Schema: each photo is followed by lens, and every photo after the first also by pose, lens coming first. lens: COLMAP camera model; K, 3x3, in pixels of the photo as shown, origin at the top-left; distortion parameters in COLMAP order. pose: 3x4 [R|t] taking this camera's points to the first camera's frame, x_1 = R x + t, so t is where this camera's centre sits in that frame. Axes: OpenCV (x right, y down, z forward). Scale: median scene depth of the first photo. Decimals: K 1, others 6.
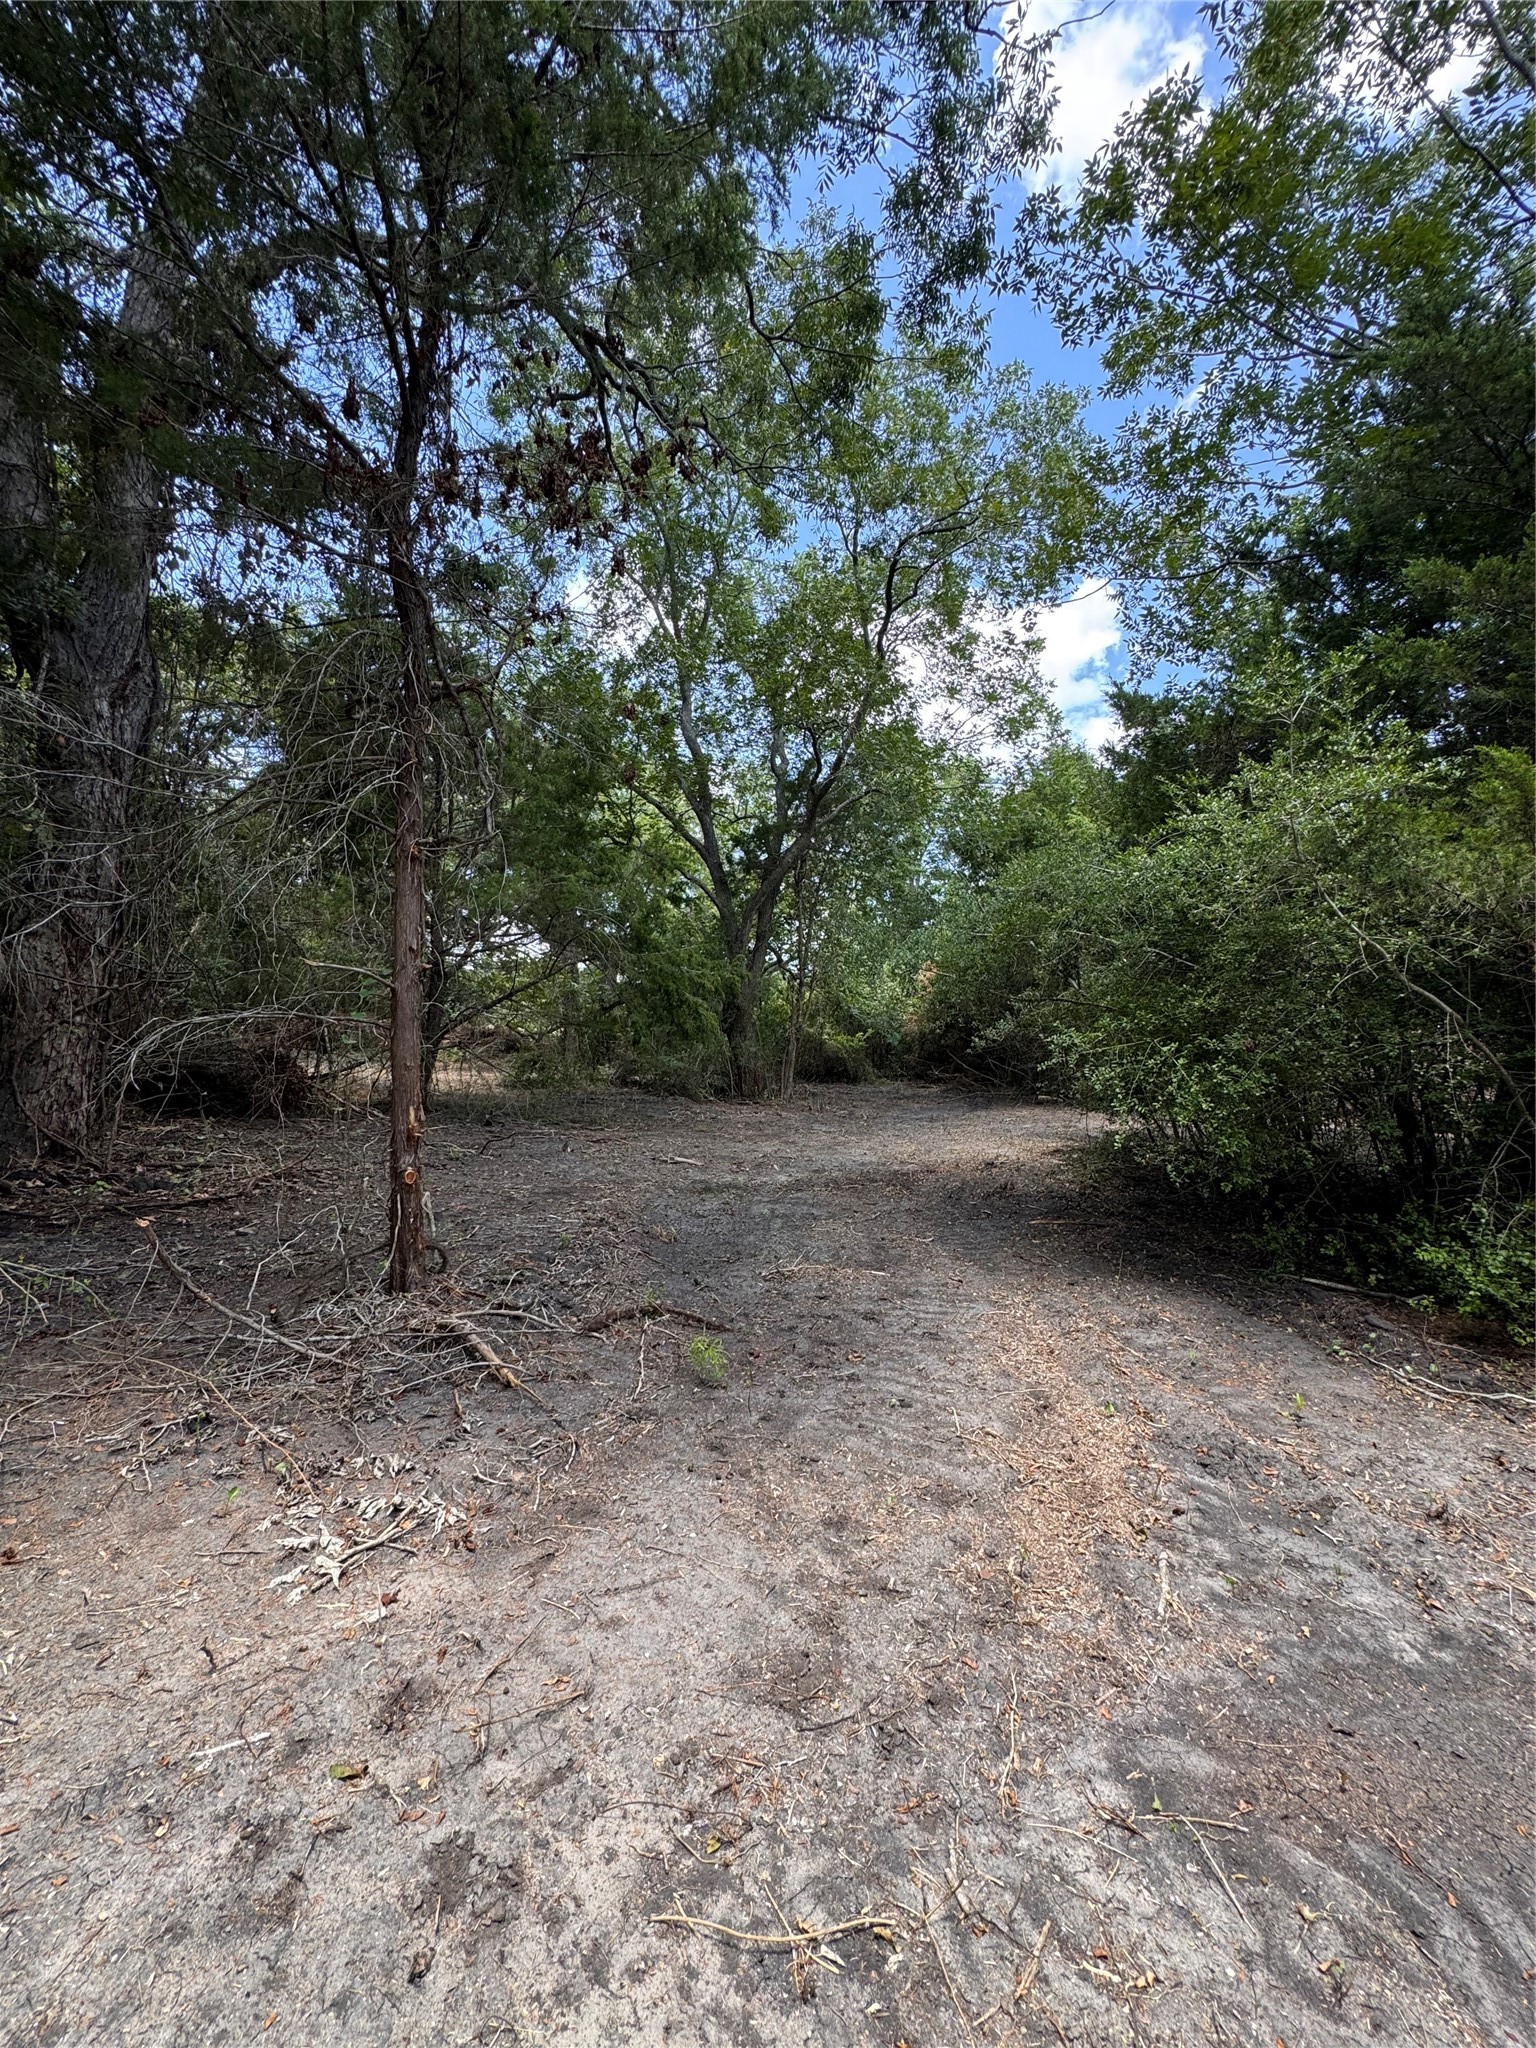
lens RADIAL K [[815.1, 0, 769.0], [0, 815.1, 1035.2], [0, 0, 1]] dist [-0.001051, -0.000287]
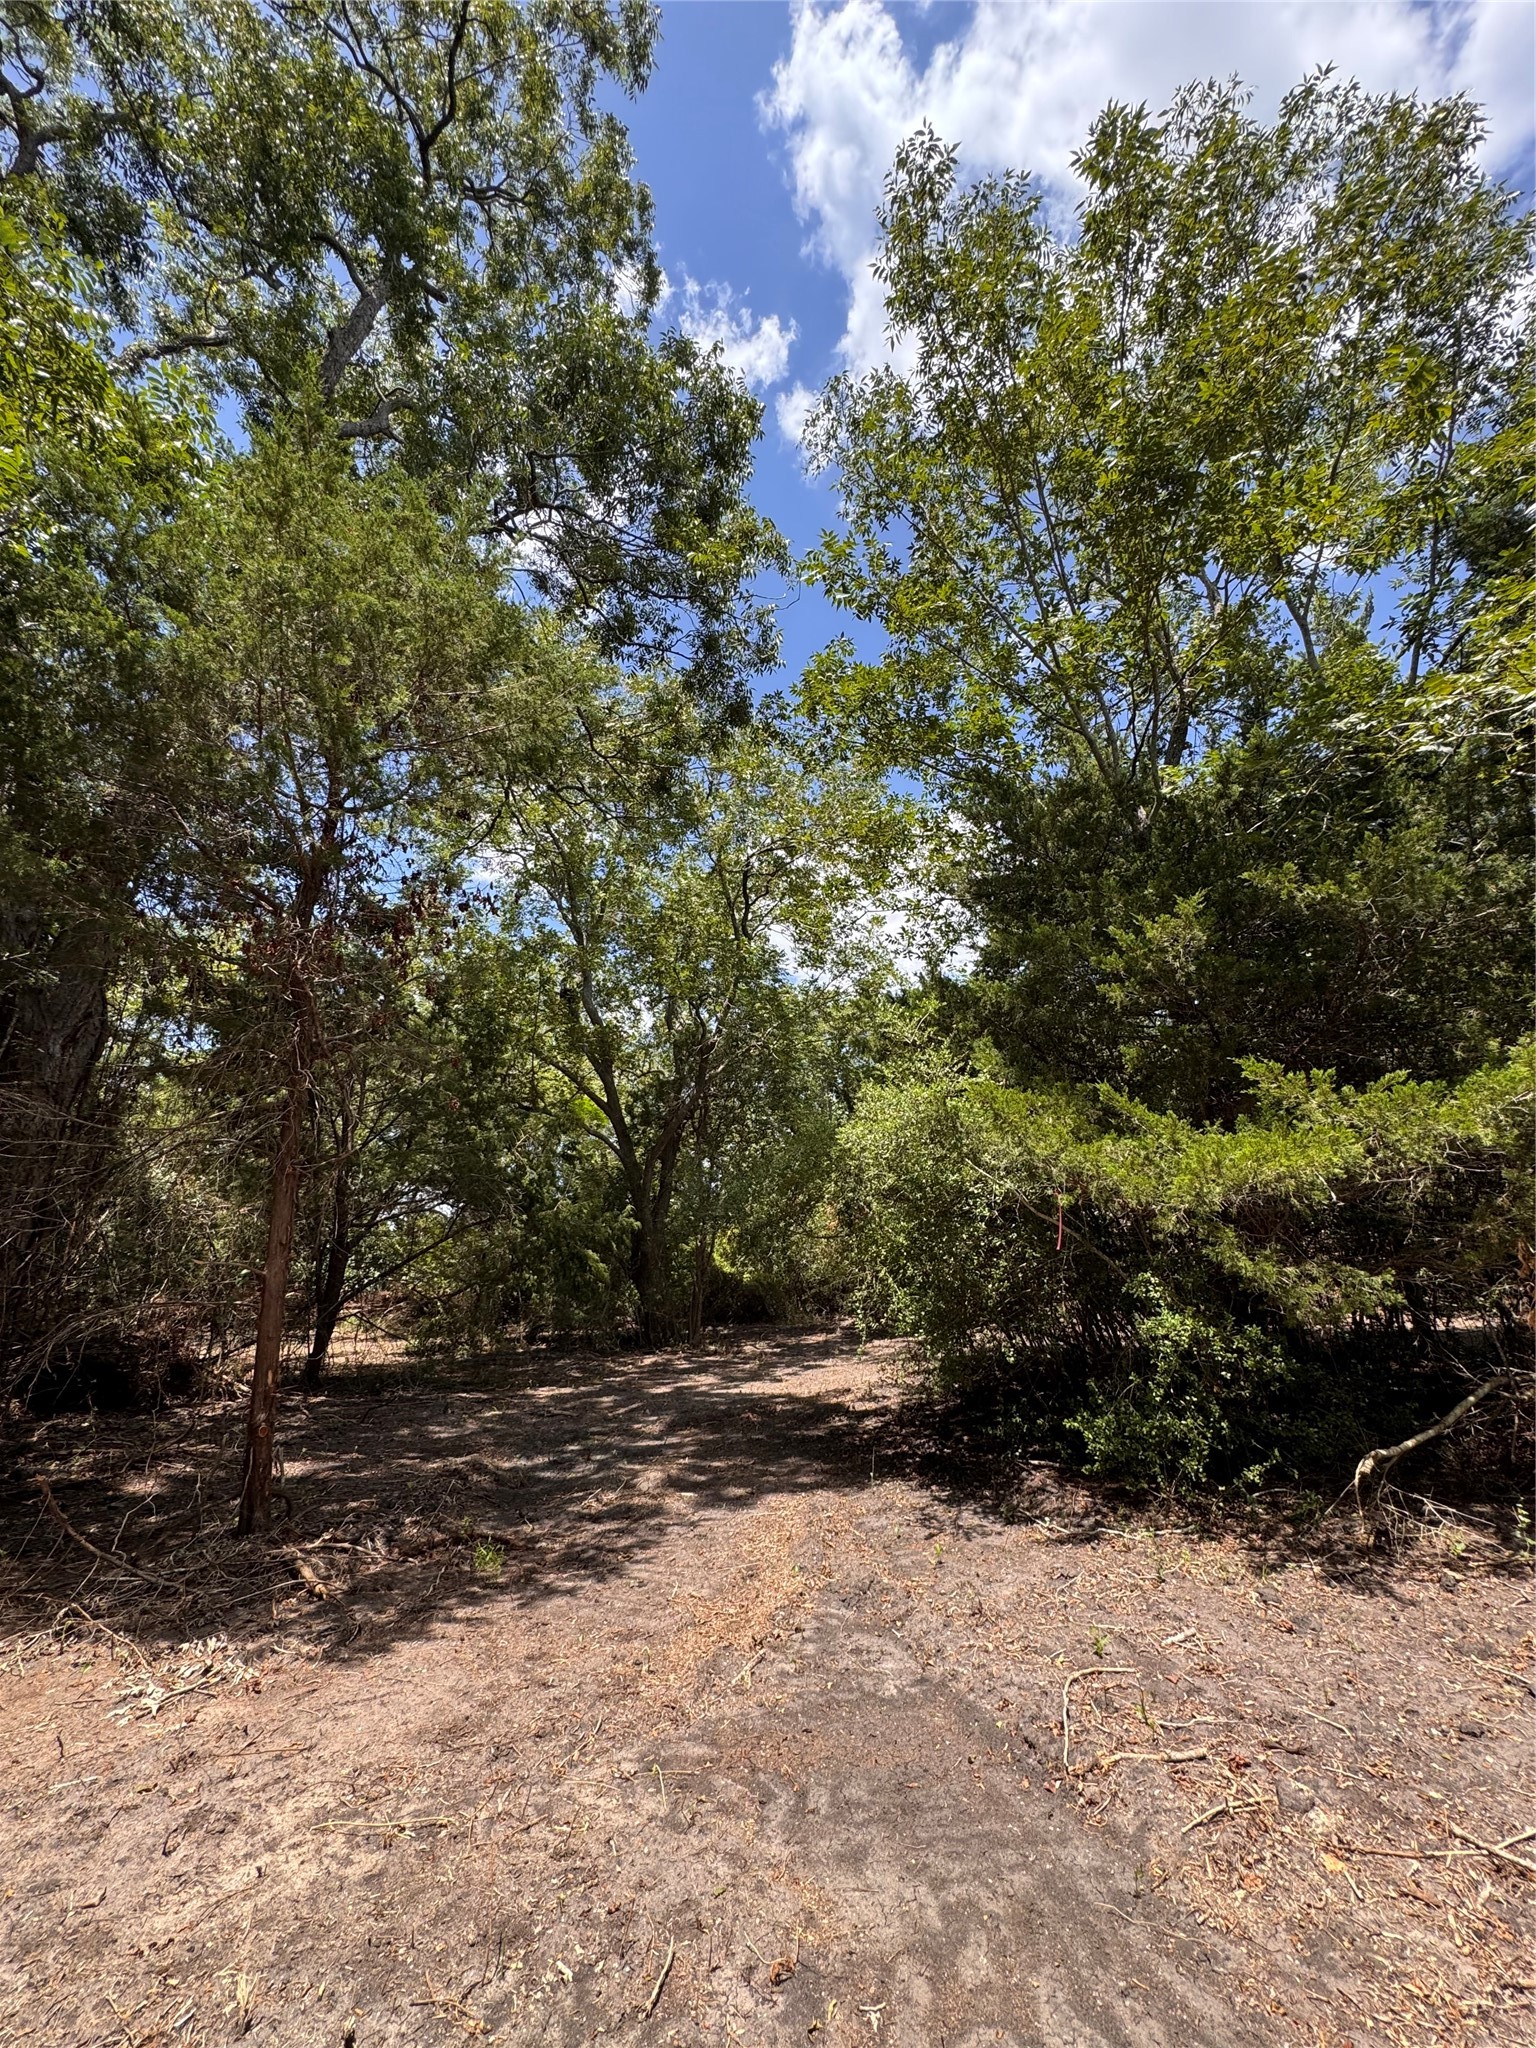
lens RADIAL K [[824.8, 0, 767.0], [0, 824.8, 1025.7], [0, 0, 1]] dist [-0.002626, -0.000194]
pose [[0.995778, -0.058136, 0.071031, 0.166522], [0.076068, 0.955759, -0.284146, -0.001552], [-0.051369, 0.288350, 0.956146, -0.258259]]
